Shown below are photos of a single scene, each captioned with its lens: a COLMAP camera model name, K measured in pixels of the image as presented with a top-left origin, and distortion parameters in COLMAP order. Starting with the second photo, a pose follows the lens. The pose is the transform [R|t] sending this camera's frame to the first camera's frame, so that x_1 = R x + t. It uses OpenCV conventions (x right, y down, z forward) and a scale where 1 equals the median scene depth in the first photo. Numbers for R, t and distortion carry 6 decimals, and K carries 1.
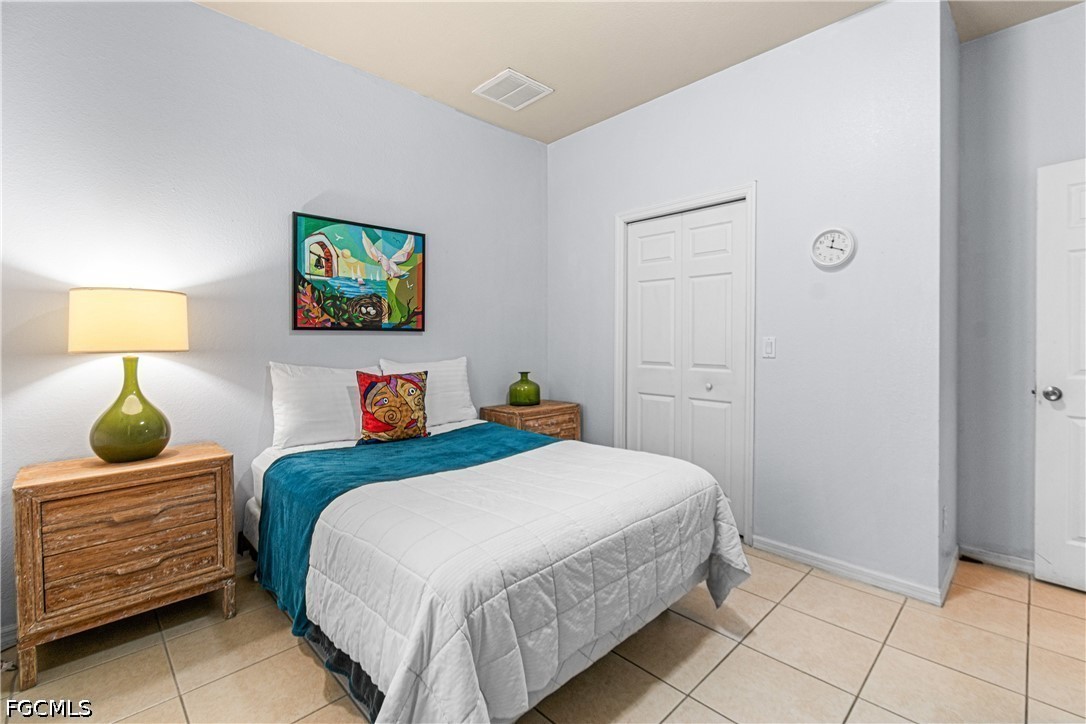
lens RADIAL K [[482.2, 0, 546.2], [0, 482.2, 339.9], [0, 0, 1]] dist [0.000102, -0.000368]
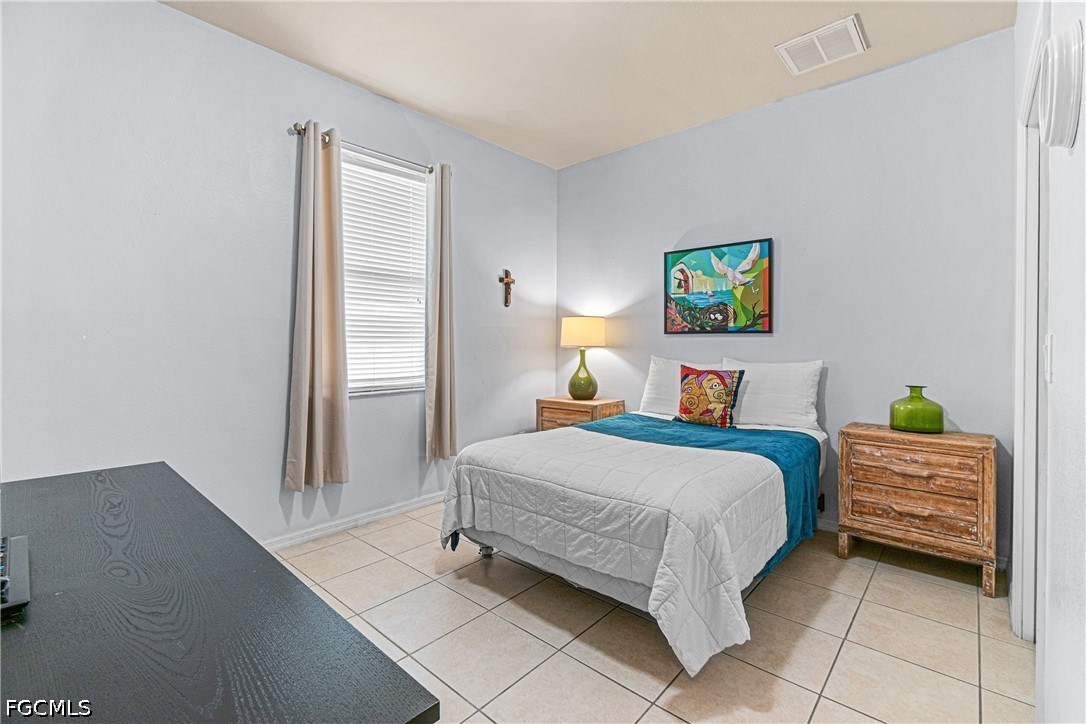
lens RADIAL K [[482.2, 0, 546.2], [0, 482.2, 339.9], [0, 0, 1]] dist [0.000102, -0.000368]
pose [[0.061725, -0.002537, -0.998090, 0.828104], [-0.003474, 0.999990, -0.002757, 0.001823], [0.998087, 0.003637, 0.061716, 0.514790]]
